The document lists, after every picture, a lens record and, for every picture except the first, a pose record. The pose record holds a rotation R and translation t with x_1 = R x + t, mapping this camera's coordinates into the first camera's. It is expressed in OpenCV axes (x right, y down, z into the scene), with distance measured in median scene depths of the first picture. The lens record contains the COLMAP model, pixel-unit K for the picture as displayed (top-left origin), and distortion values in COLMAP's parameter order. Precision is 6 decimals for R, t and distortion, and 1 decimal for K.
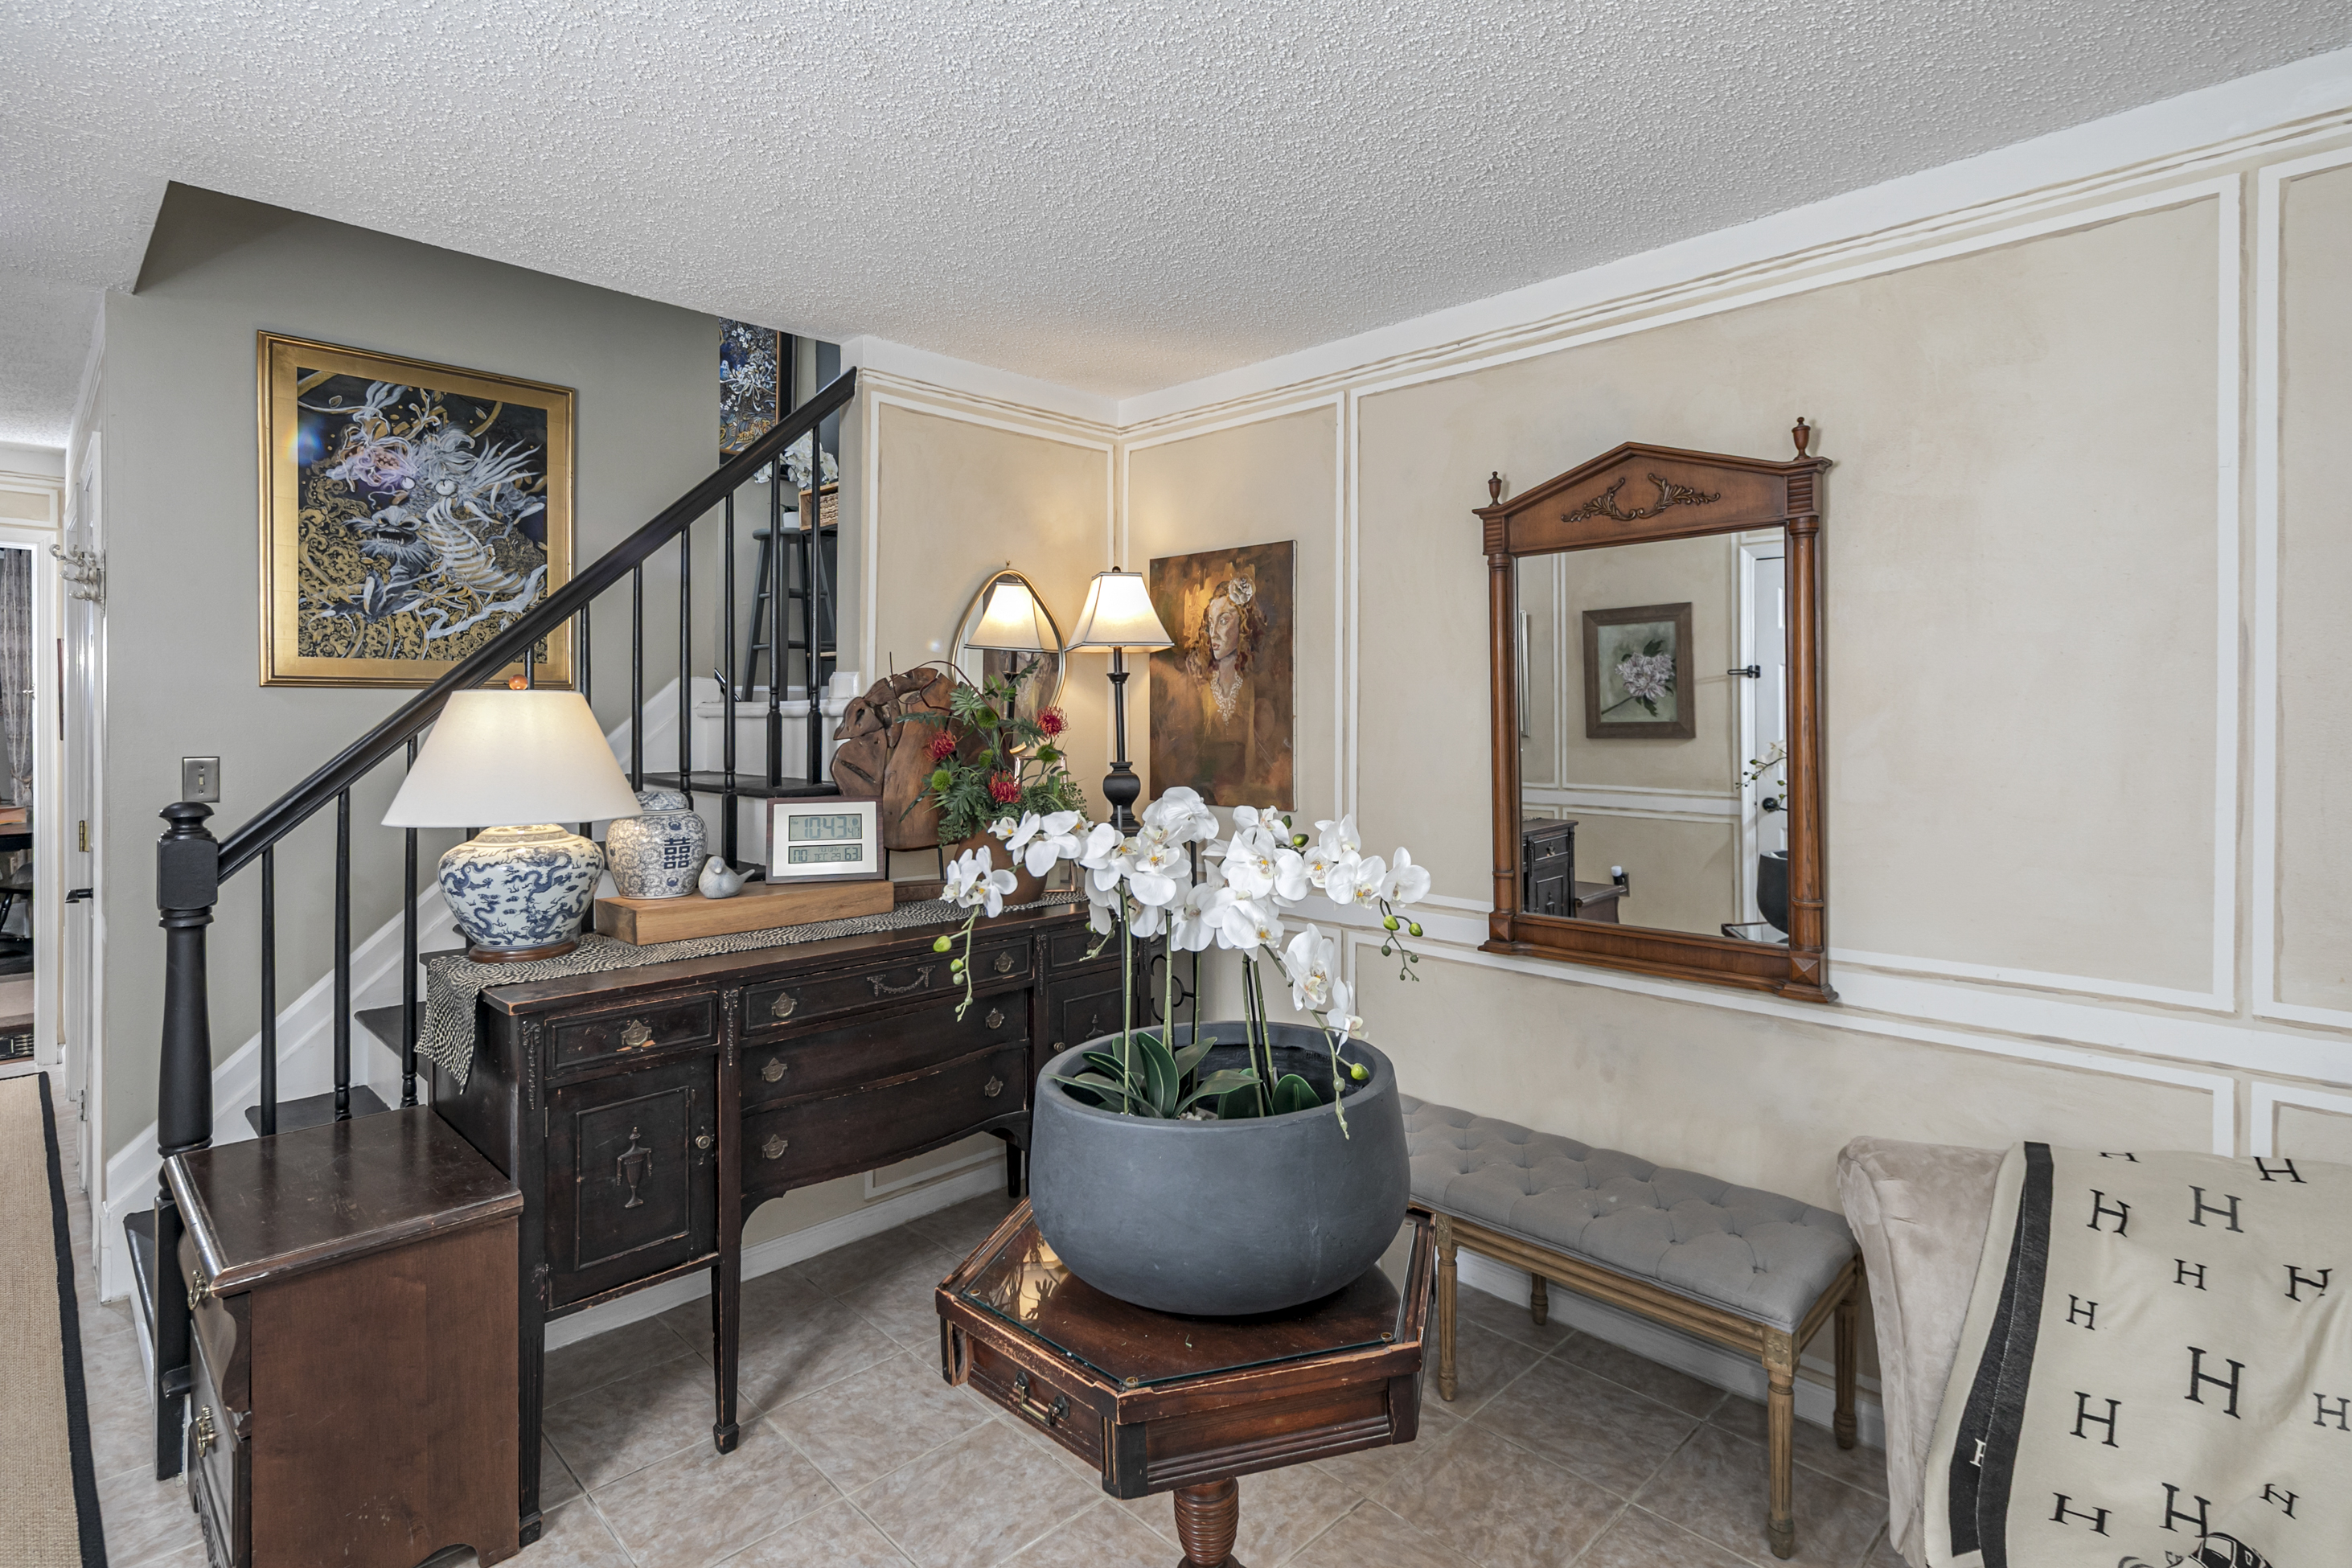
lens RADIAL K [[1152.0, 0, 1172.1], [0, 1152.0, 728.5], [0, 0, 1]] dist [0.002740, -0.000299]
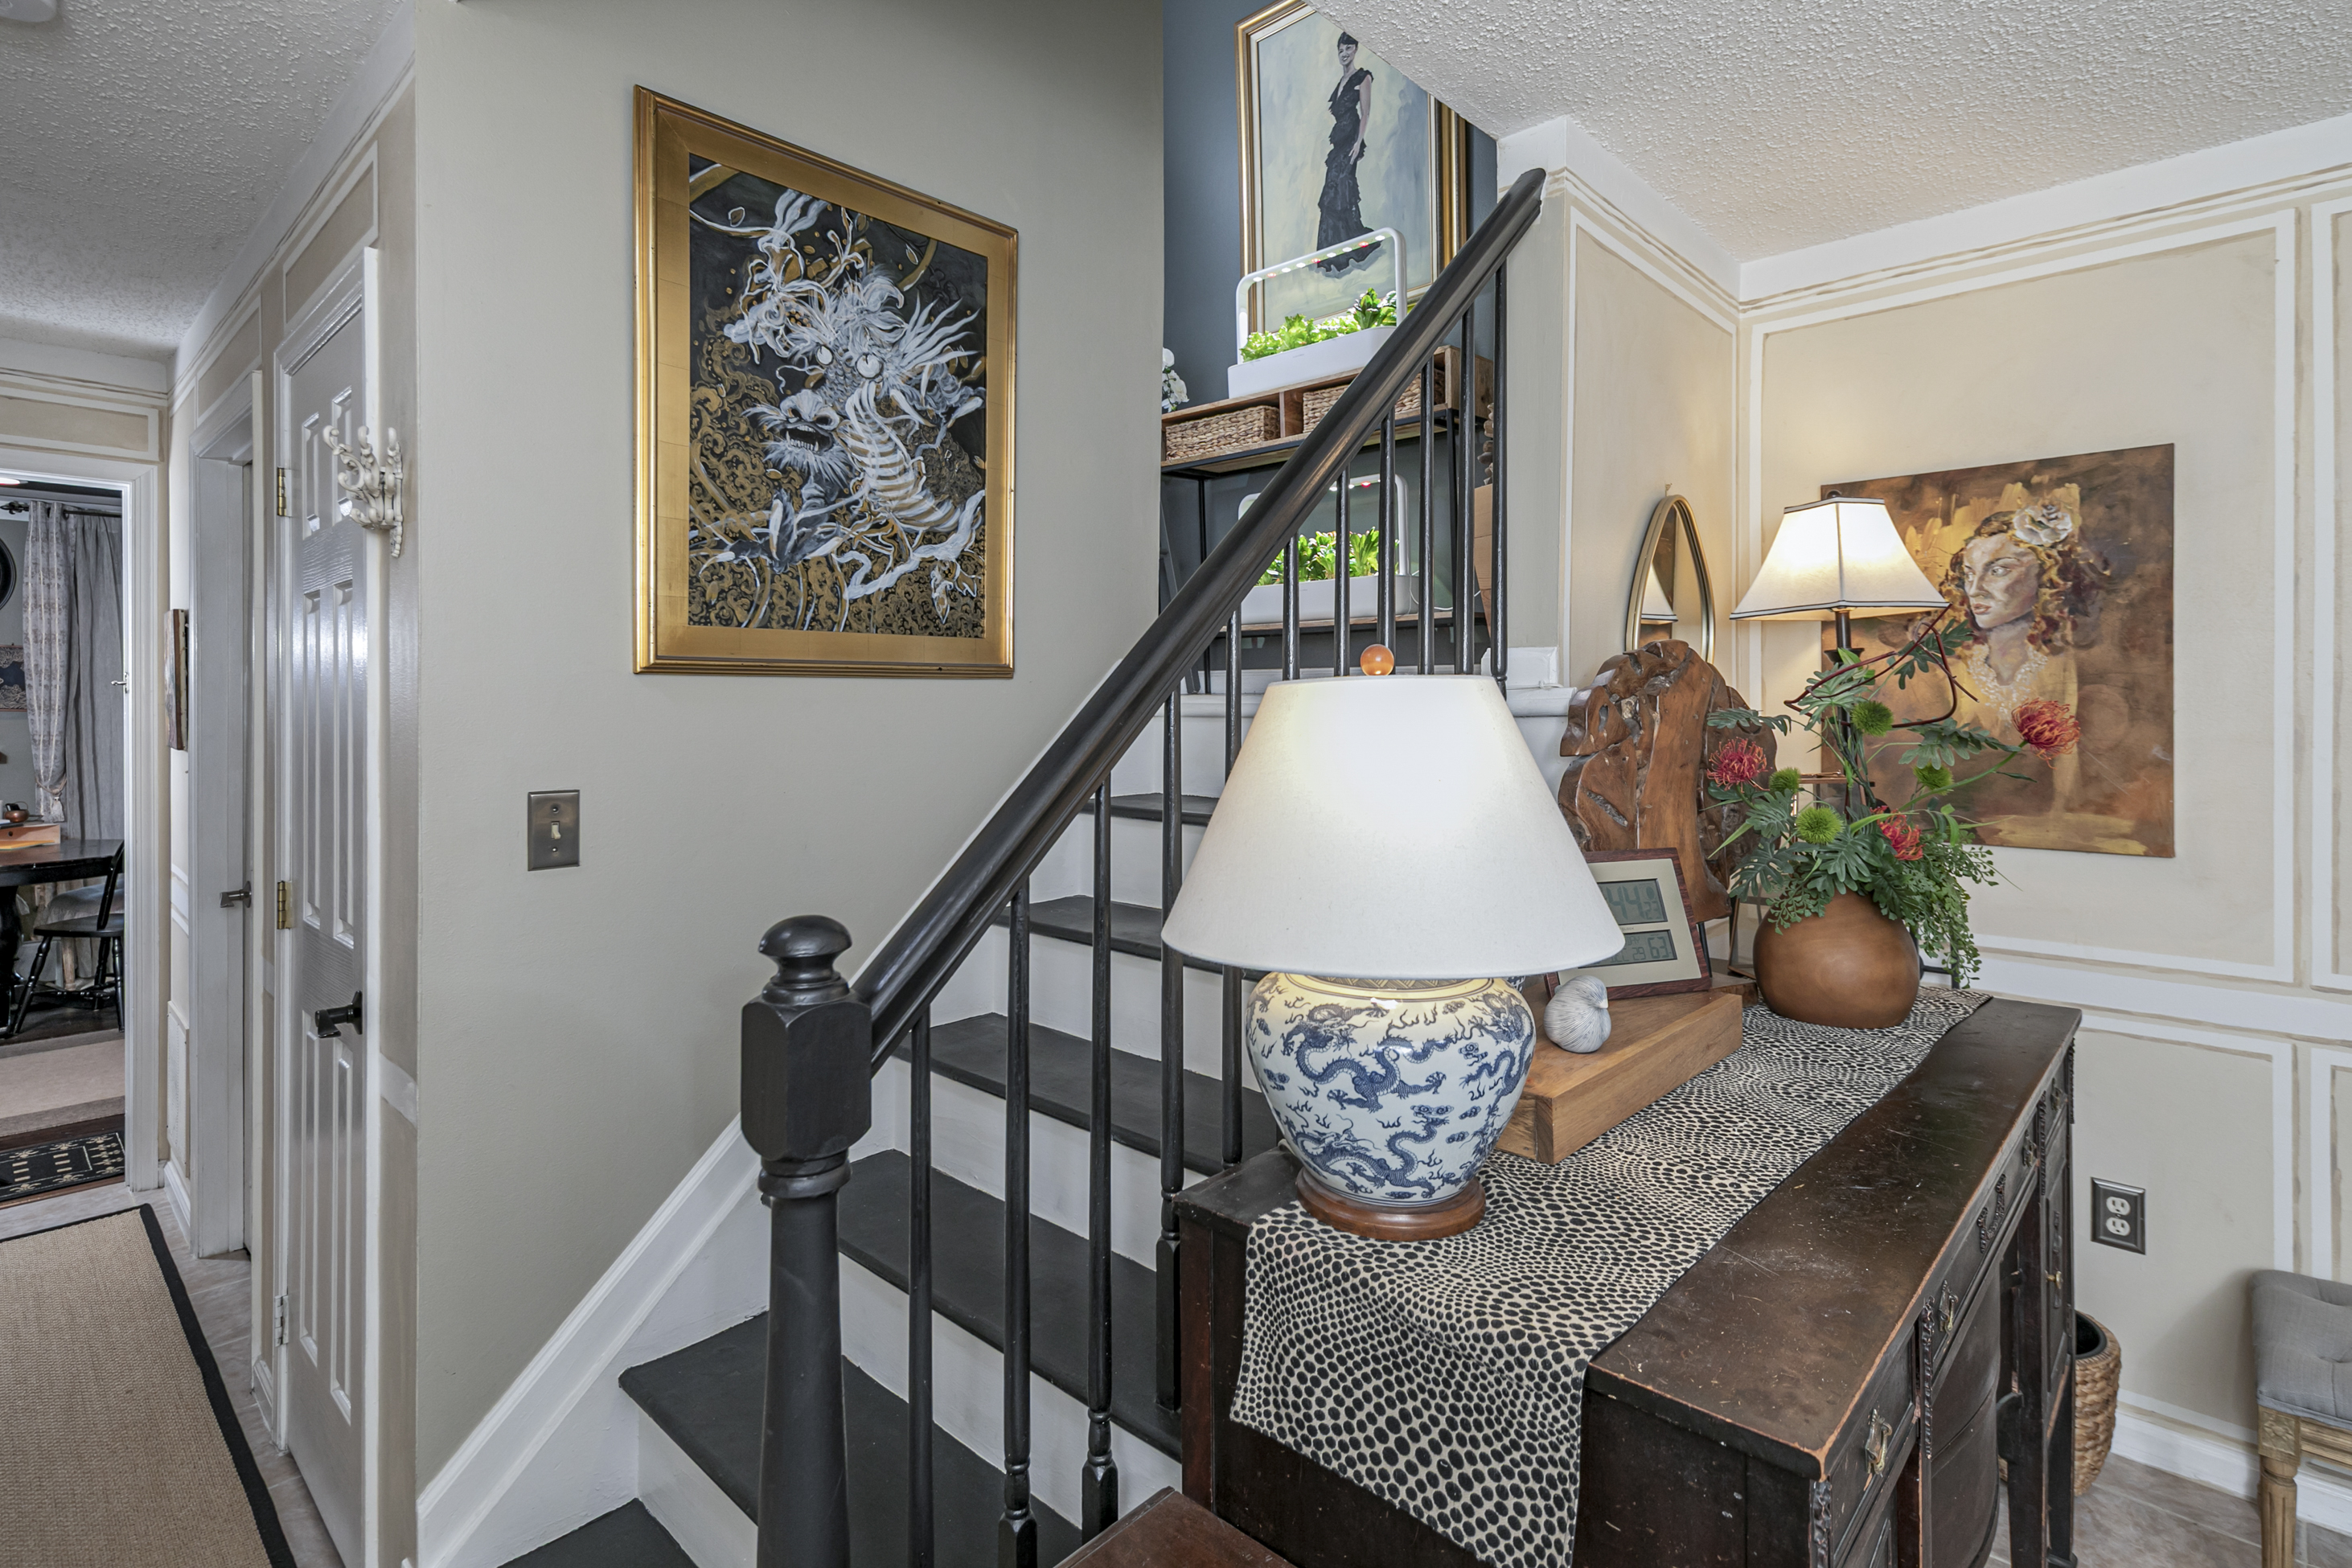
lens RADIAL K [[1149.5, 0, 1182.7], [0, 1149.5, 716.3], [0, 0, 1]] dist [0.007167, -0.000240]
pose [[0.999795, -0.004967, 0.019622, -0.471898], [0.004938, 0.999987, 0.001549, -0.012267], [-0.019629, -0.001452, 0.999806, 0.353056]]
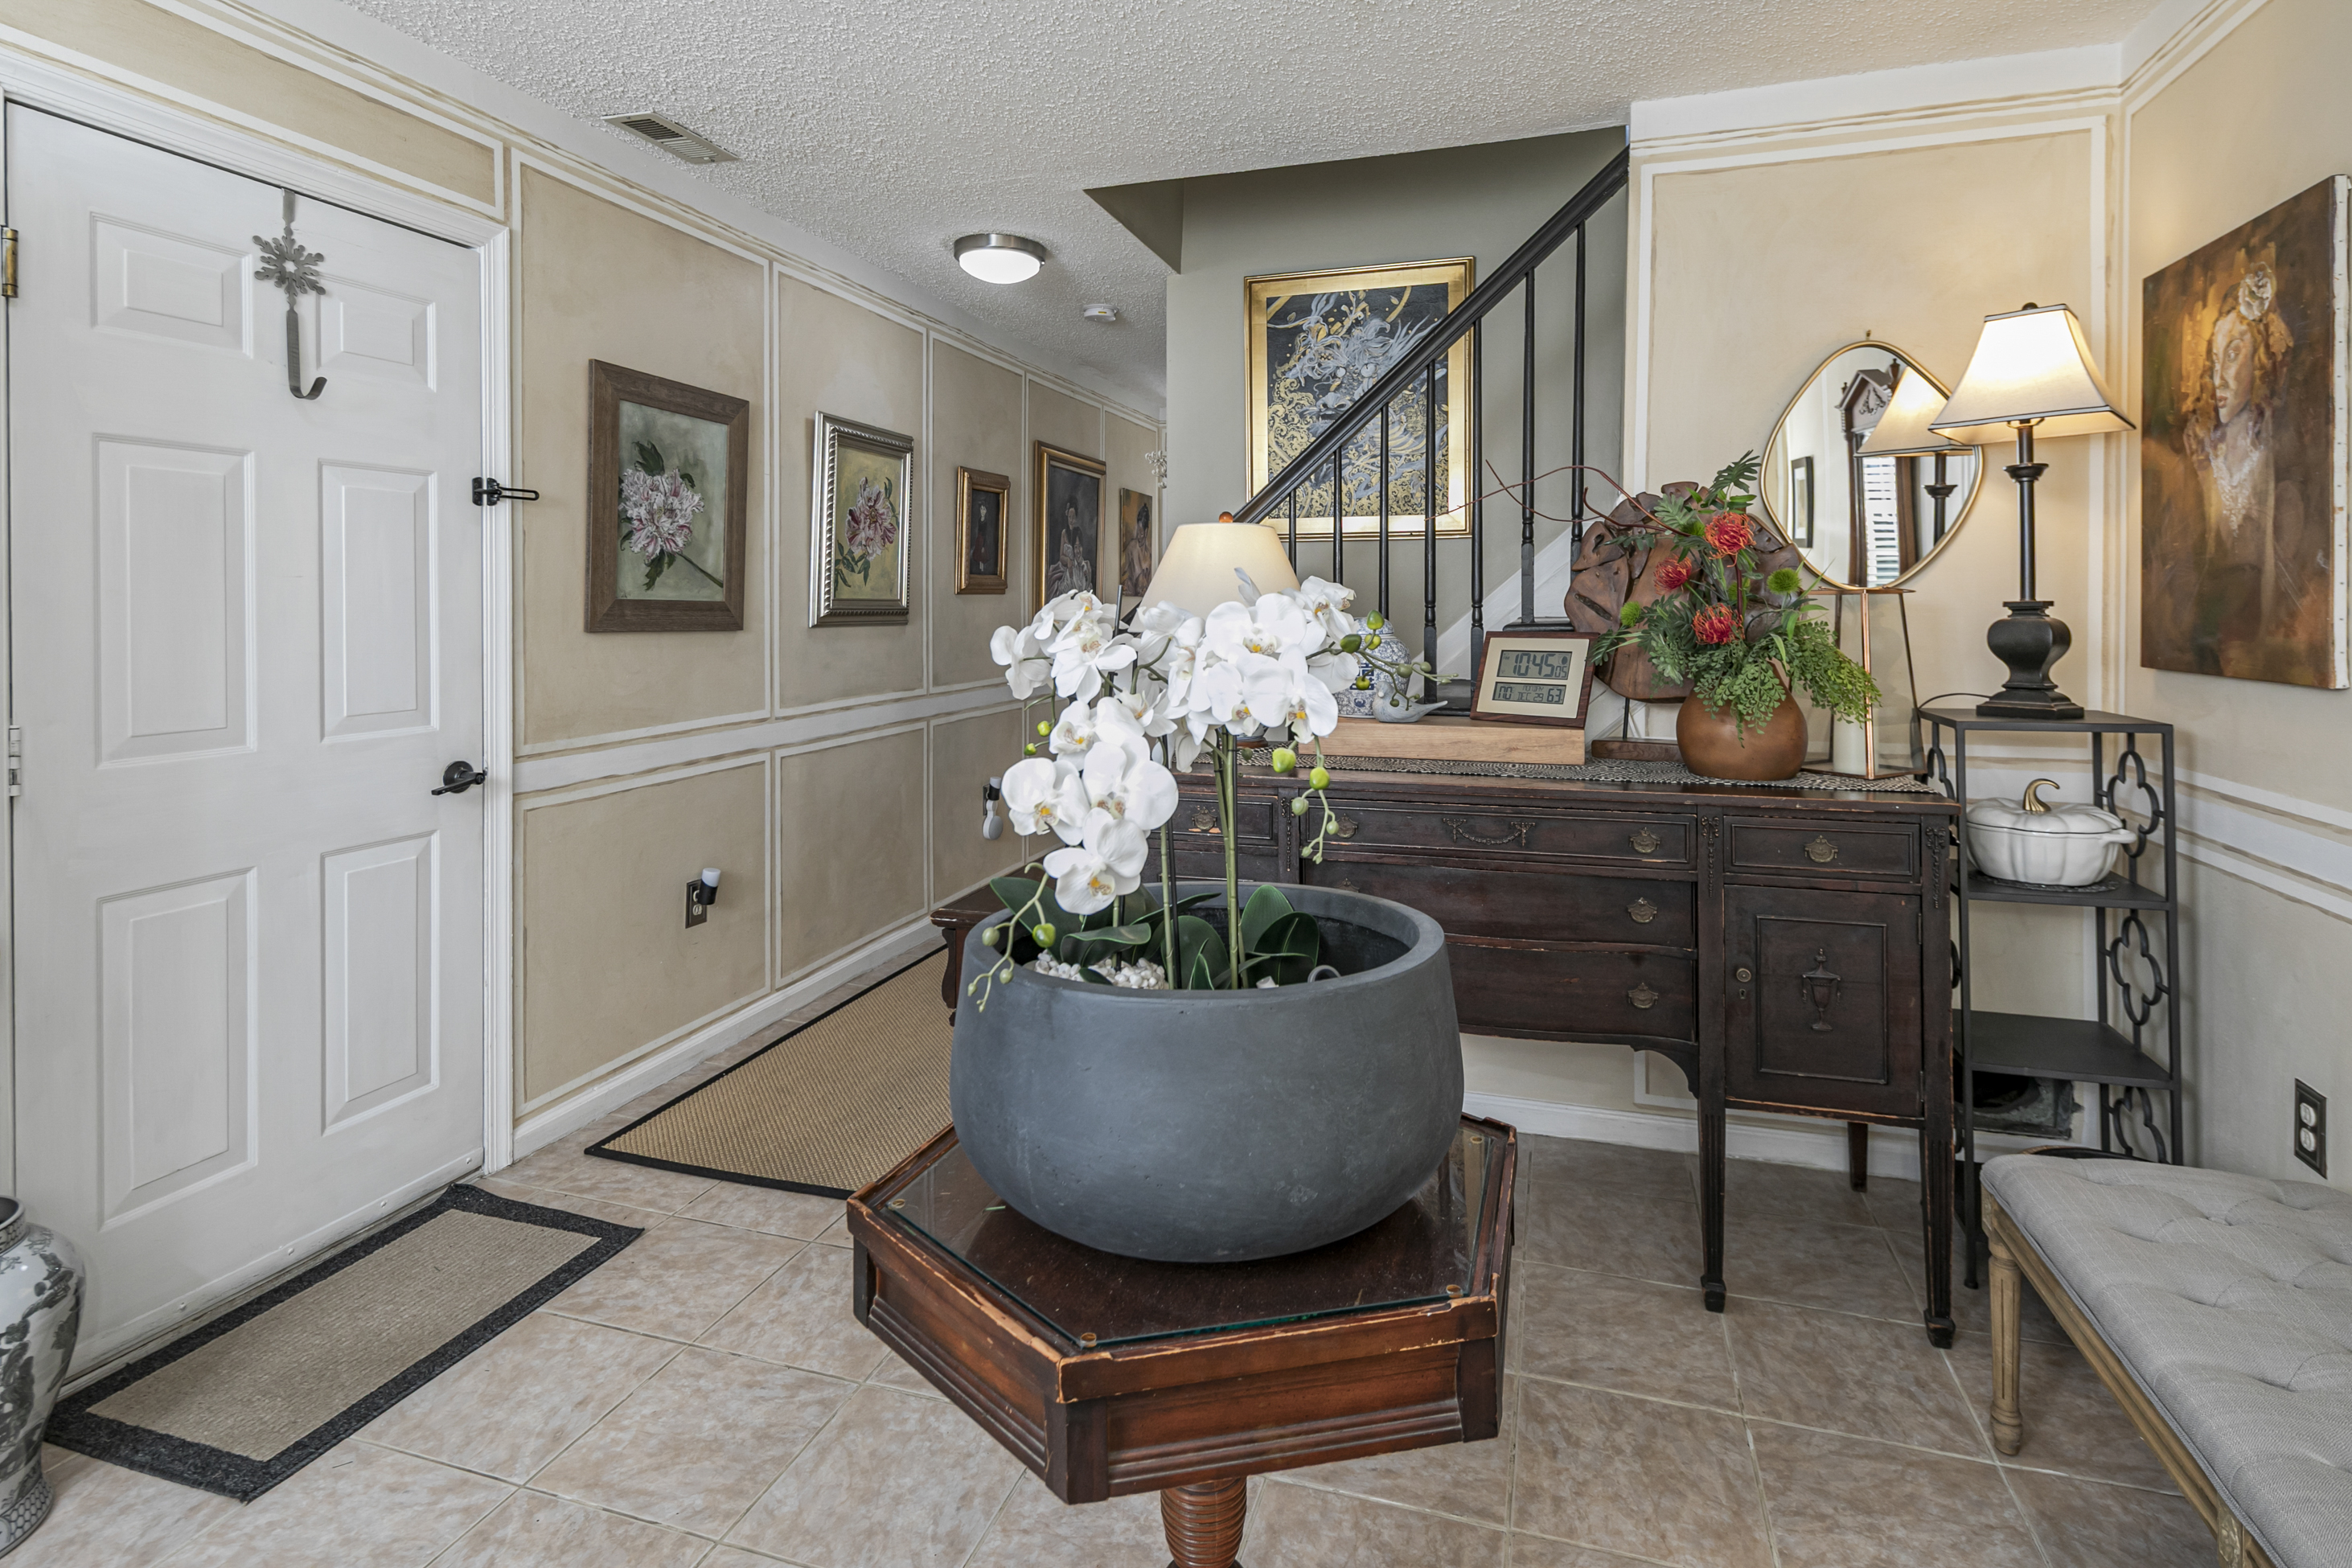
lens RADIAL K [[1159.0, 0, 1168.0], [0, 1159.0, 609.2], [0, 0, 1]] dist [0.000828, 0.000143]
pose [[0.456354, 0.001106, -0.889798, 0.334276], [-0.005984, 0.999980, -0.001826, 0.039455], [0.889778, 0.006157, 0.456351, 0.281248]]
